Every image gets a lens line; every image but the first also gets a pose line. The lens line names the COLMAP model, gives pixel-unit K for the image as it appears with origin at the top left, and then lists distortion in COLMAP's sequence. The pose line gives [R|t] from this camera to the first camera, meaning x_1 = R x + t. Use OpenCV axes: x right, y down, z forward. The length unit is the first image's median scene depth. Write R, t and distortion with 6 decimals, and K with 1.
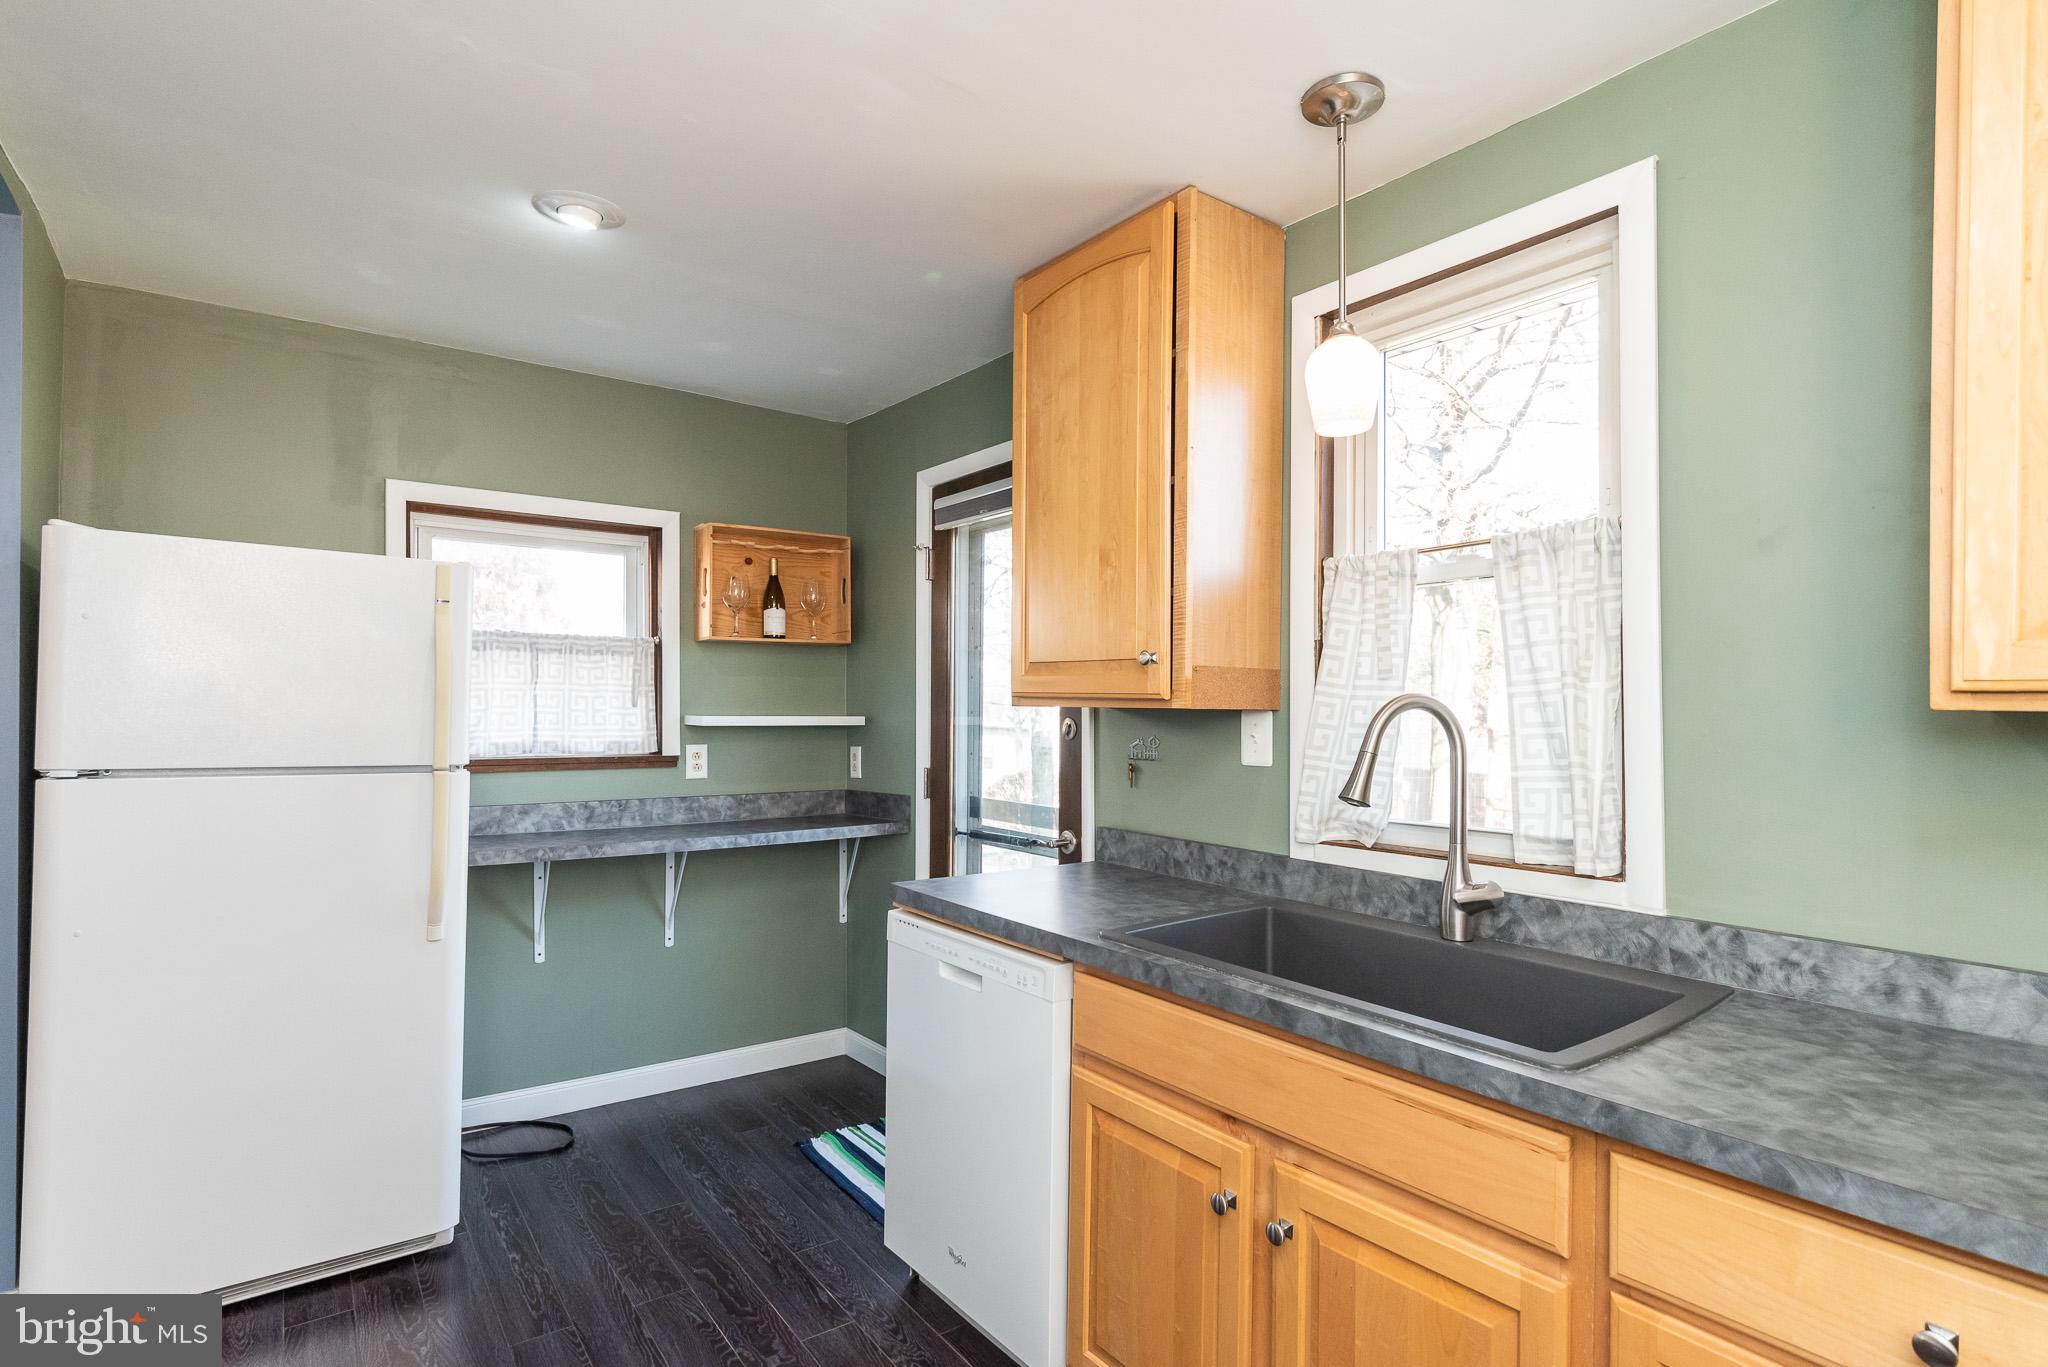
lens RADIAL K [[1046.9, 0, 1000.1], [0, 1046.9, 703.5], [0, 0, 1]] dist [-0.000285, -0.000191]
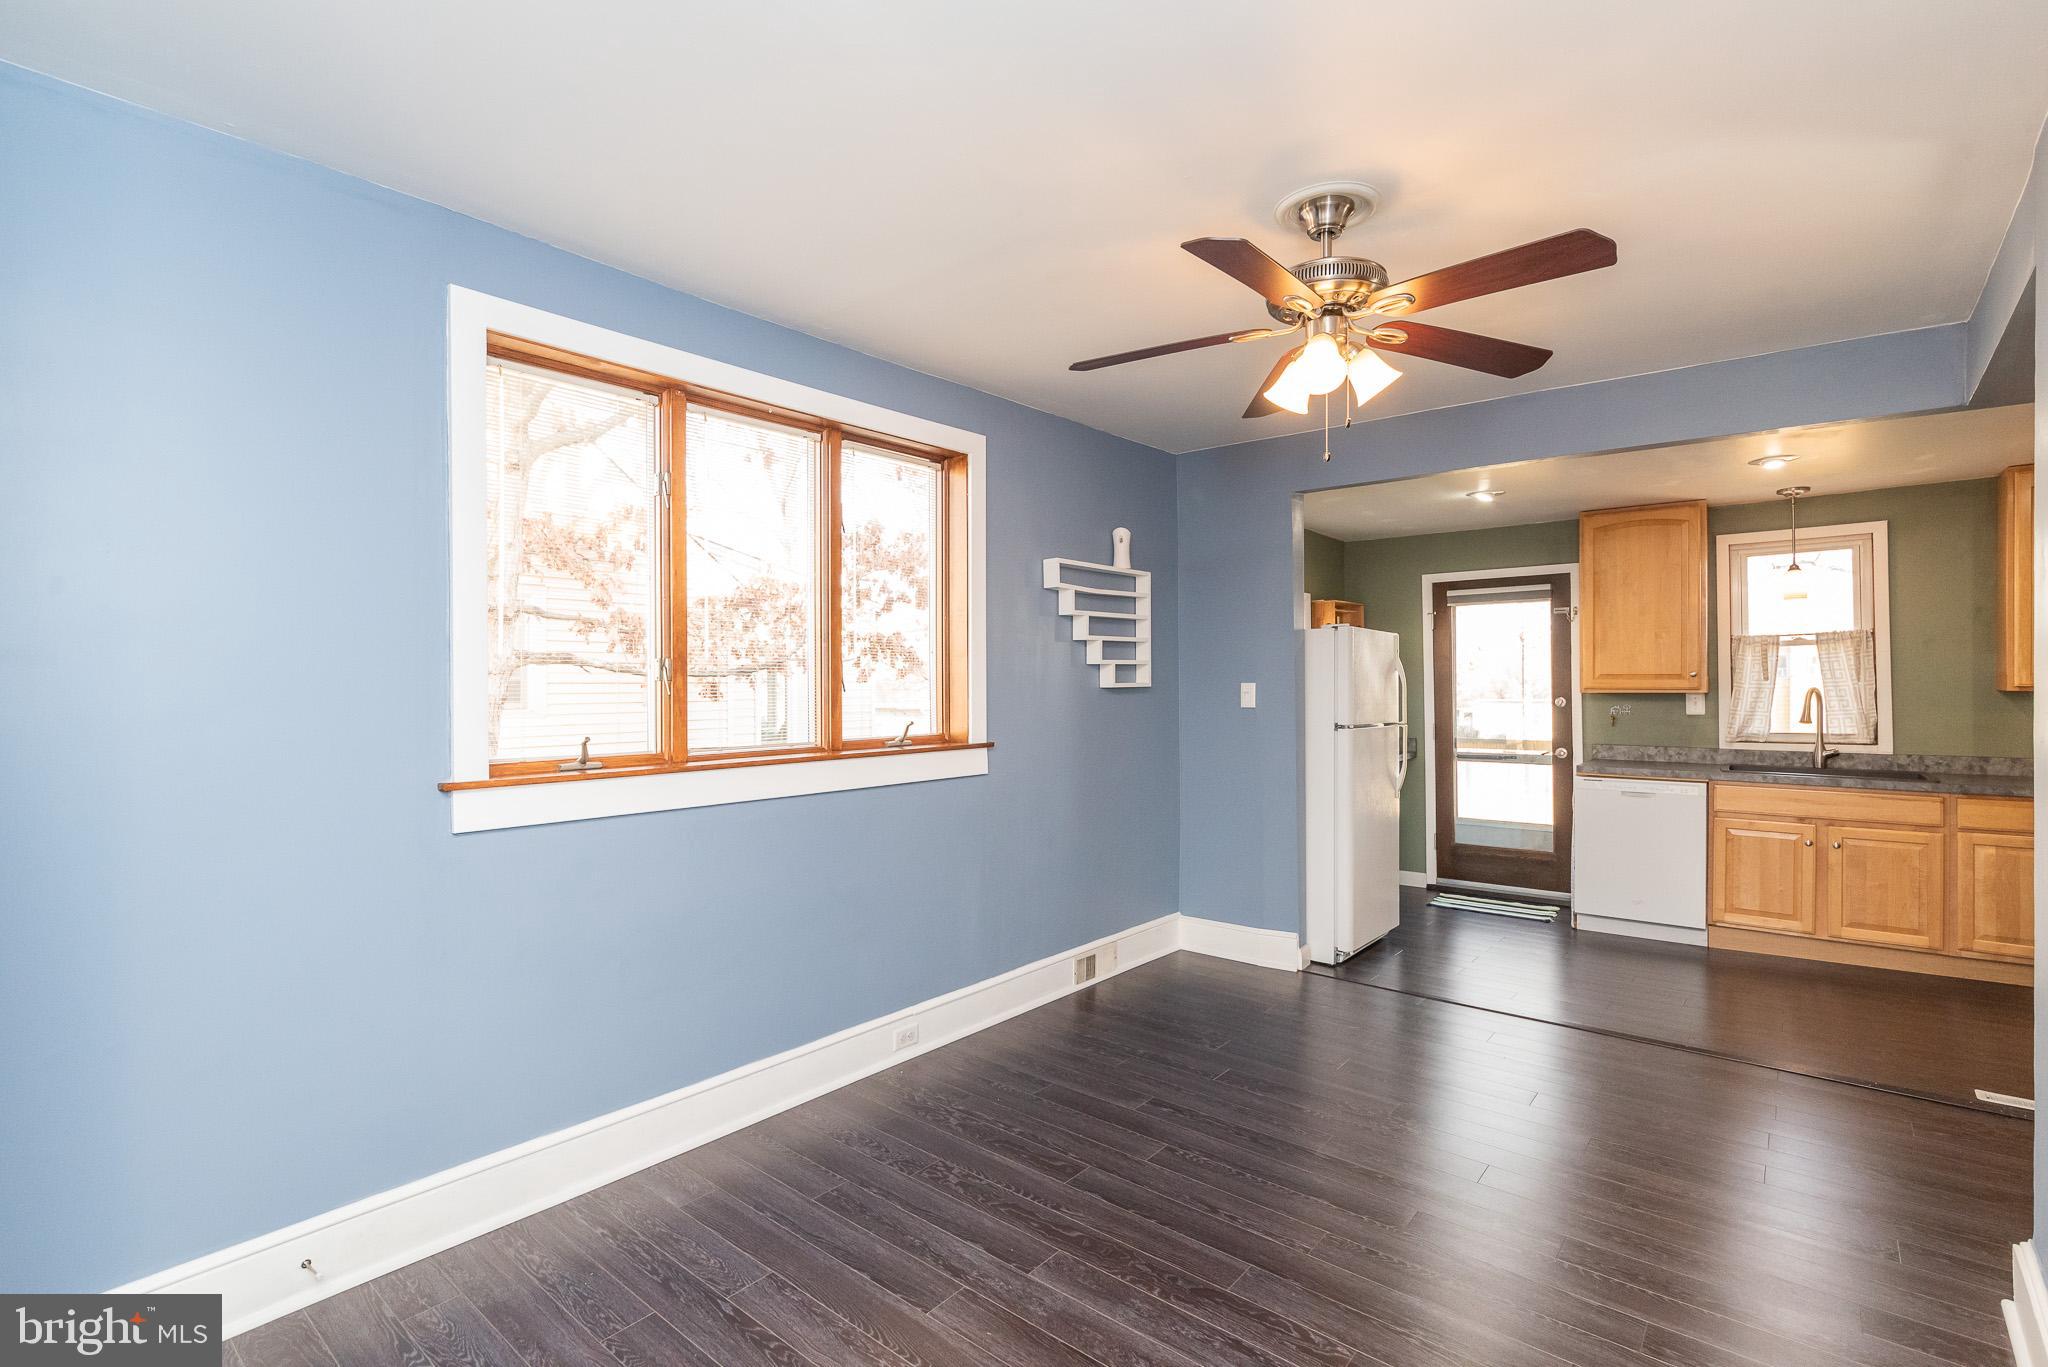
lens RADIAL K [[947.7, 0, 1022.9], [0, 947.7, 688.0], [0, 0, 1]] dist [-0.000165, 0.000216]
pose [[0.970589, -0.014582, 0.240302, -1.505132], [0.013663, 0.999892, 0.005488, -0.032671], [-0.240356, -0.002043, 0.970683, -0.679300]]
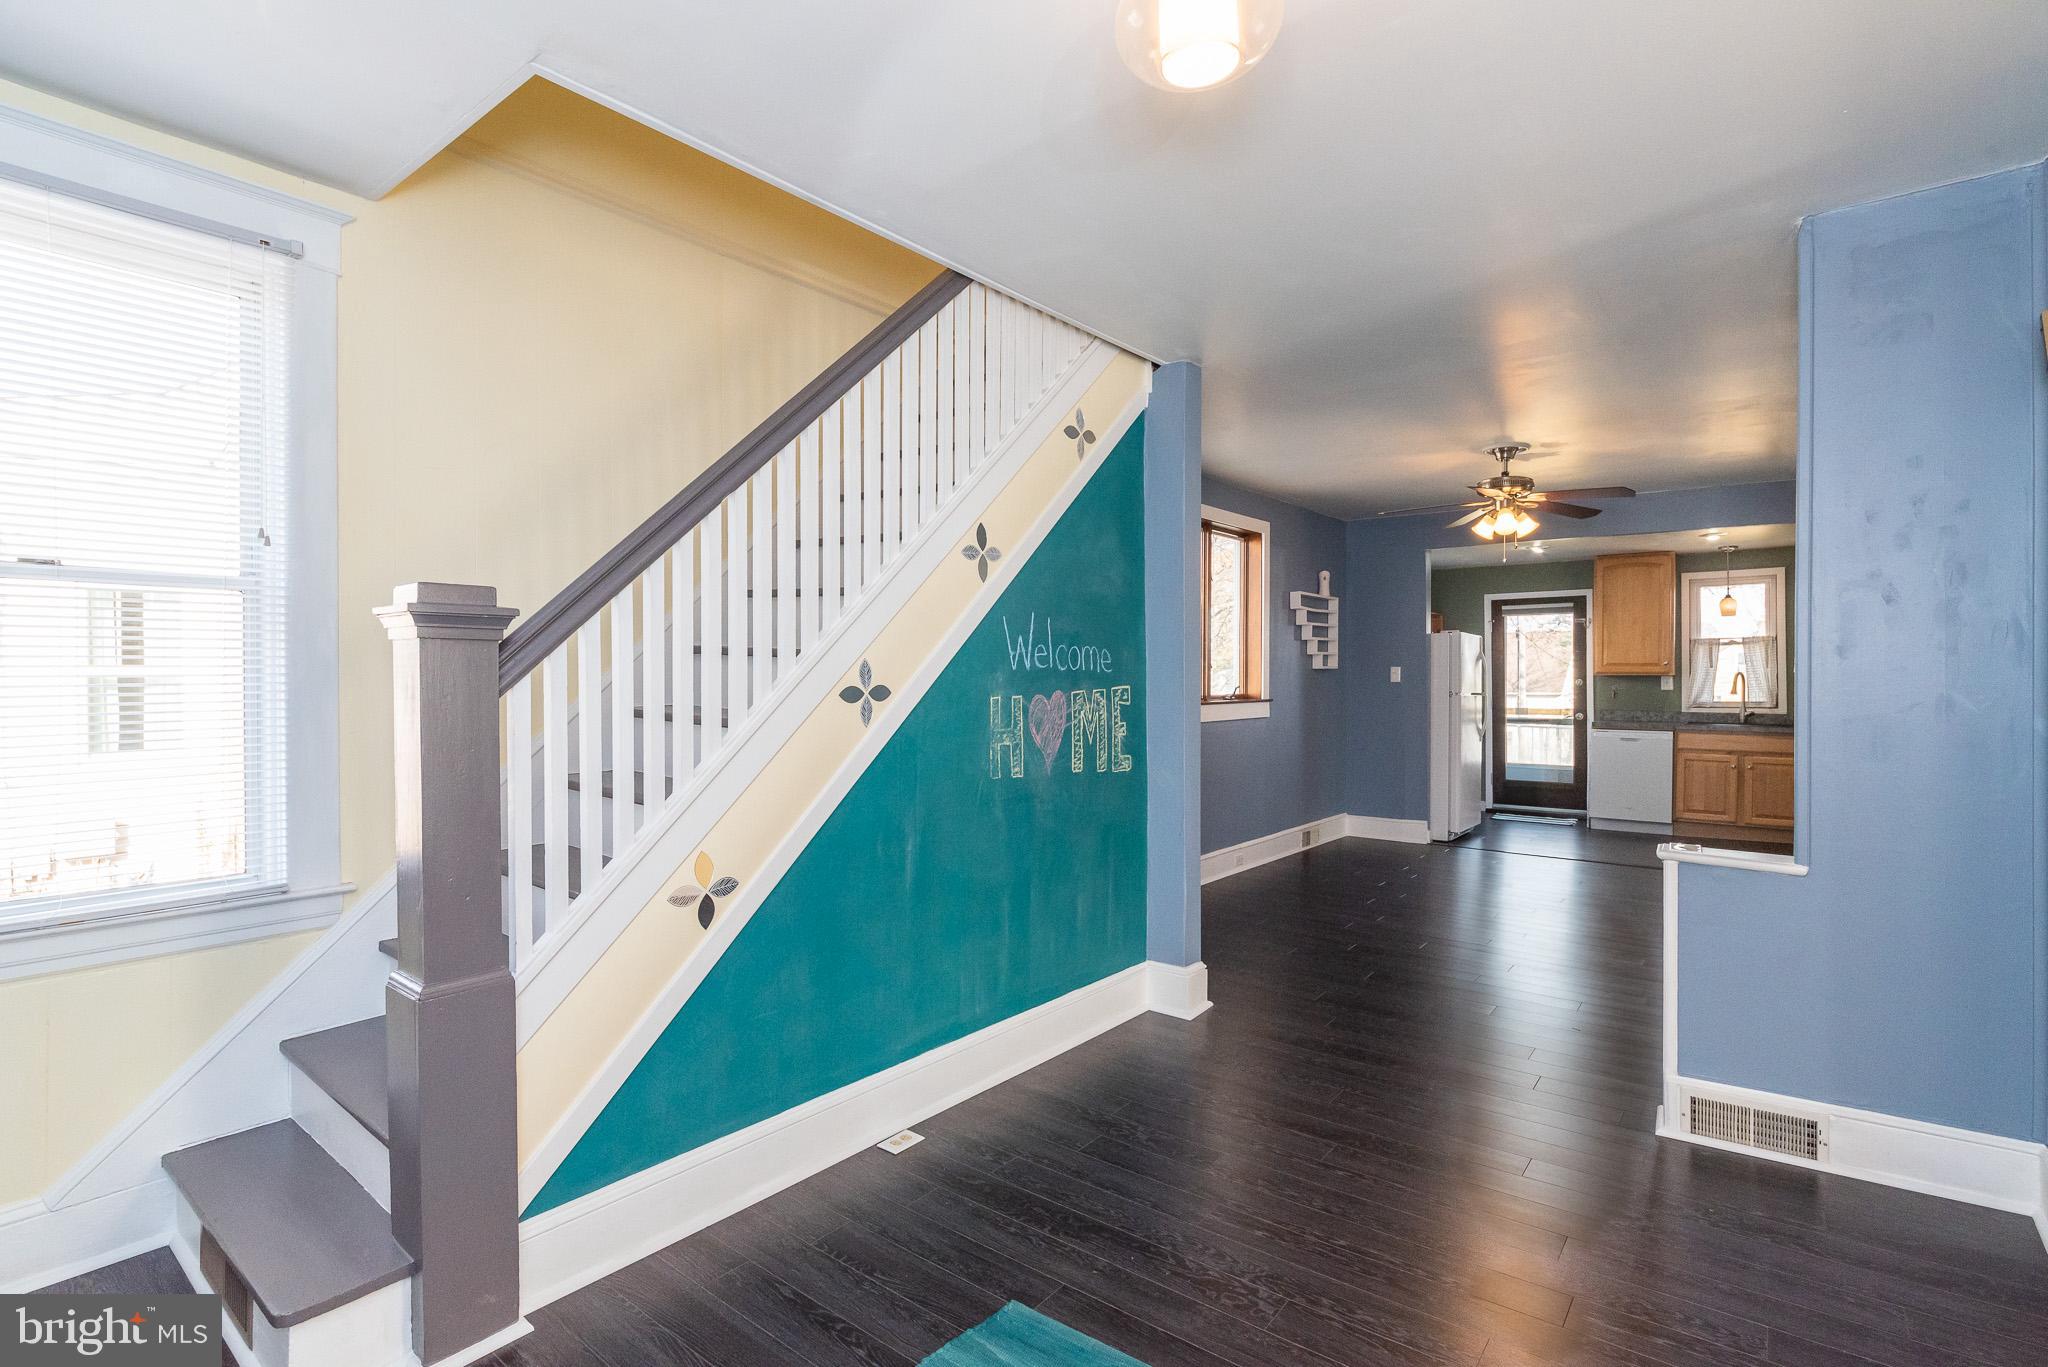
lens RADIAL K [[969.3, 0, 1038.0], [0, 969.3, 691.1], [0, 0, 1]] dist [-0.002817, -0.000022]
pose [[0.960861, -0.013024, 0.276725, -2.392376], [0.009185, 0.999843, 0.015166, -0.010746], [-0.276879, -0.012031, 0.960830, -1.456868]]
